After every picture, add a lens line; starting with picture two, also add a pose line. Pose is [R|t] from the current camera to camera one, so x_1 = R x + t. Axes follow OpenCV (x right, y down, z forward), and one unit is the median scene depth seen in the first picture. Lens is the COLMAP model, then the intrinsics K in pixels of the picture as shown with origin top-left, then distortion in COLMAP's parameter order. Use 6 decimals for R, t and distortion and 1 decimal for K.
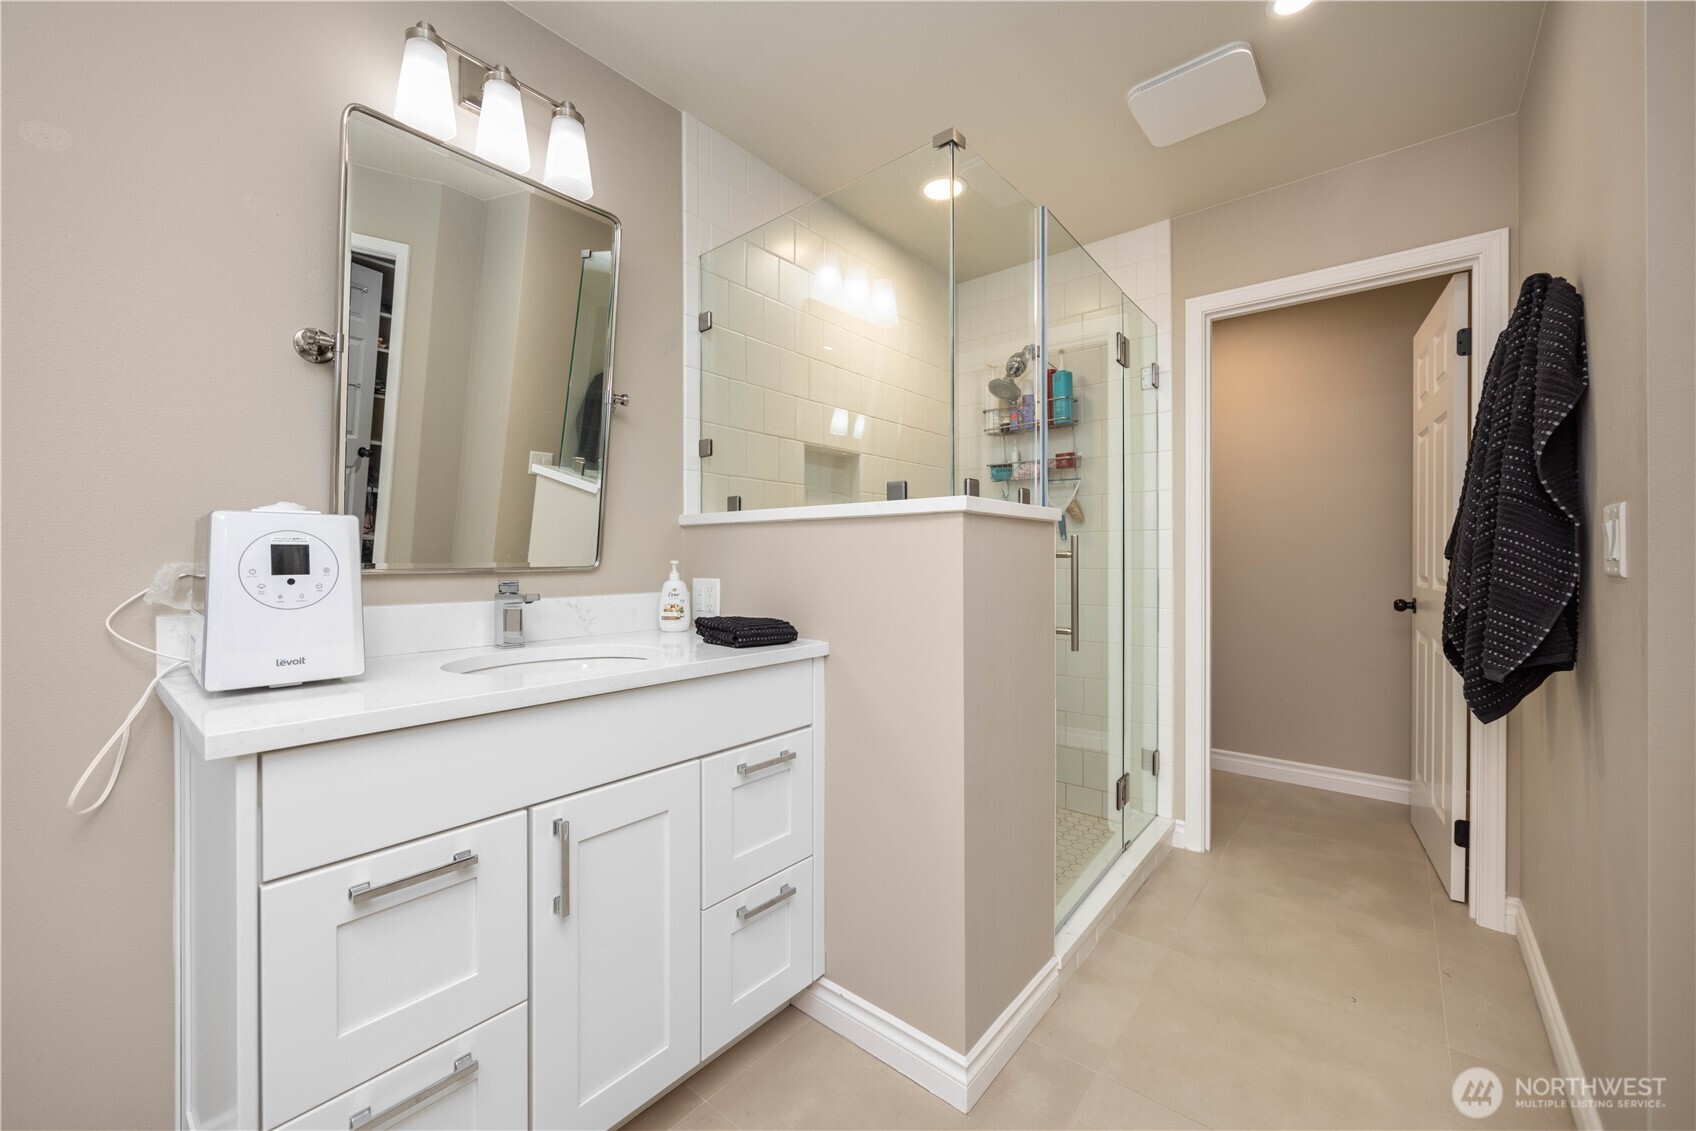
lens RADIAL K [[662.0, 0, 833.3], [0, 662.0, 564.6], [0, 0, 1]] dist [-0.005512, -0.000217]
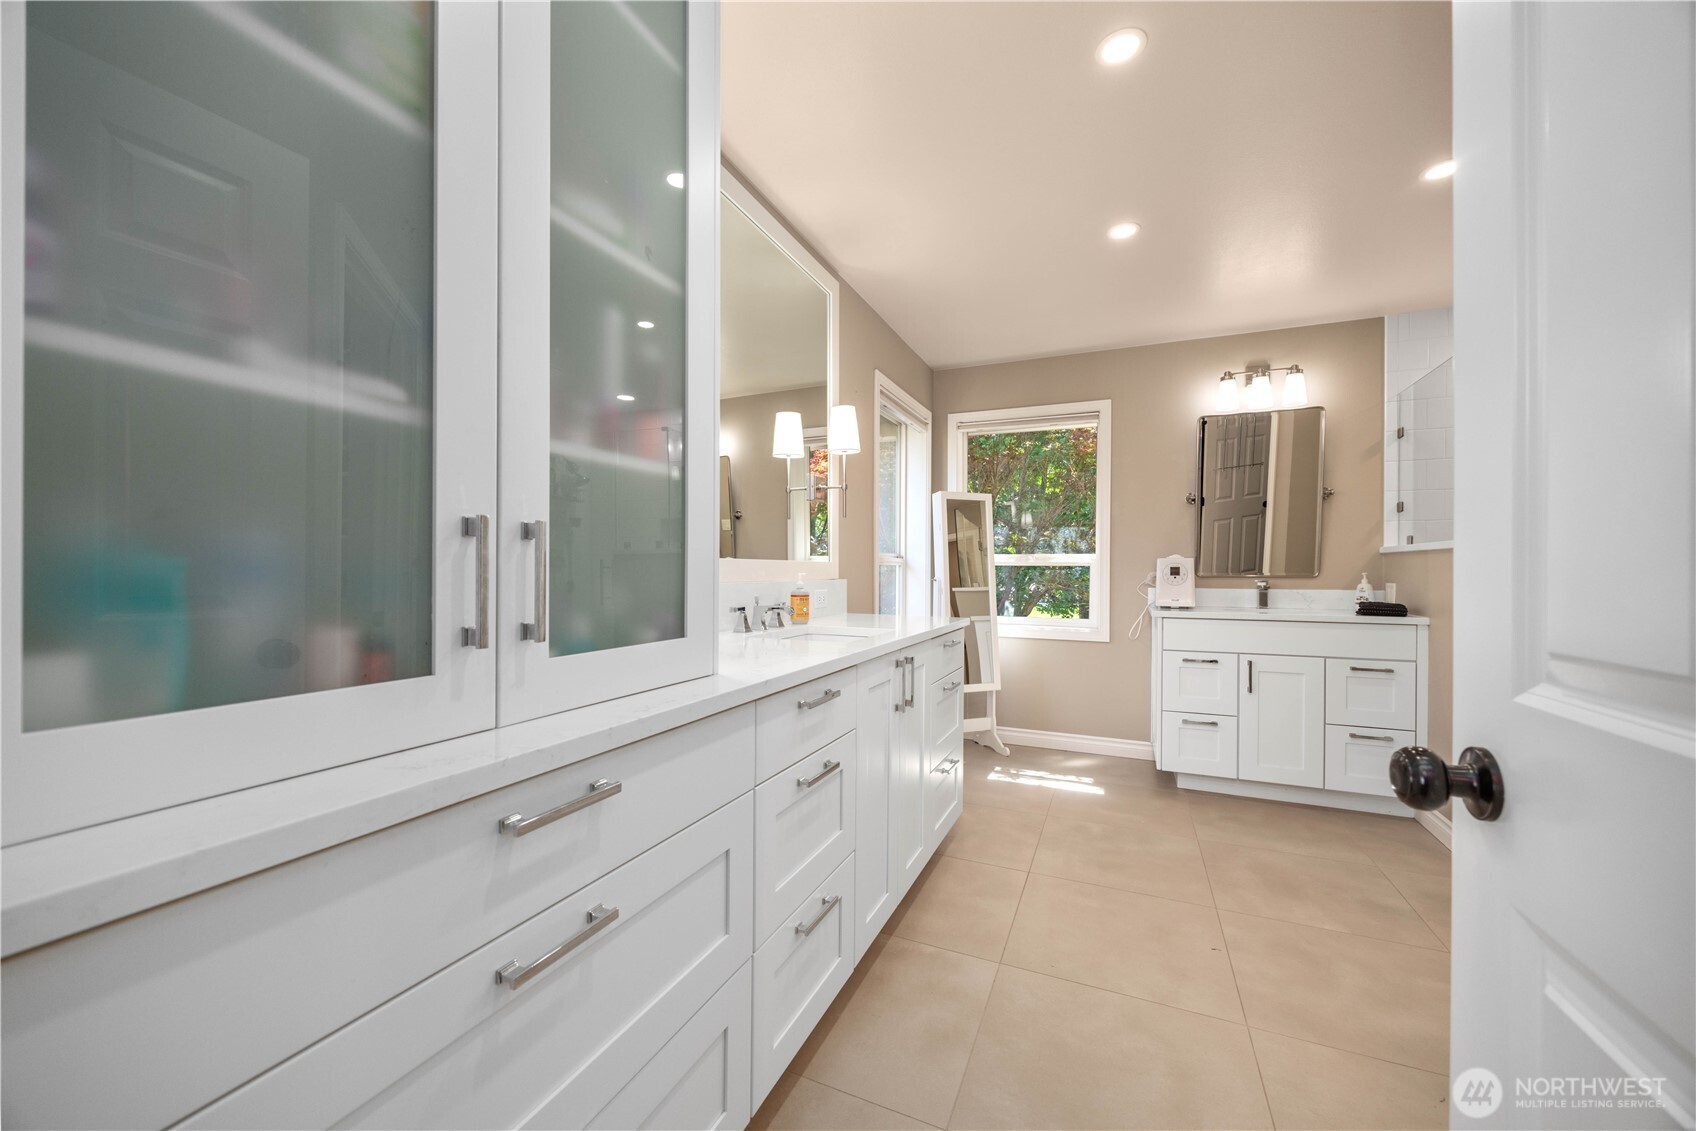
lens RADIAL K [[662.0, 0, 837.0], [0, 662.0, 572.6], [0, 0, 1]] dist [-0.005512, -0.000217]
pose [[0.301385, 0.006279, -0.953482, 1.236657], [-0.013259, 0.999909, 0.002393, 0.009257], [0.953410, 0.011921, 0.301441, -1.110037]]
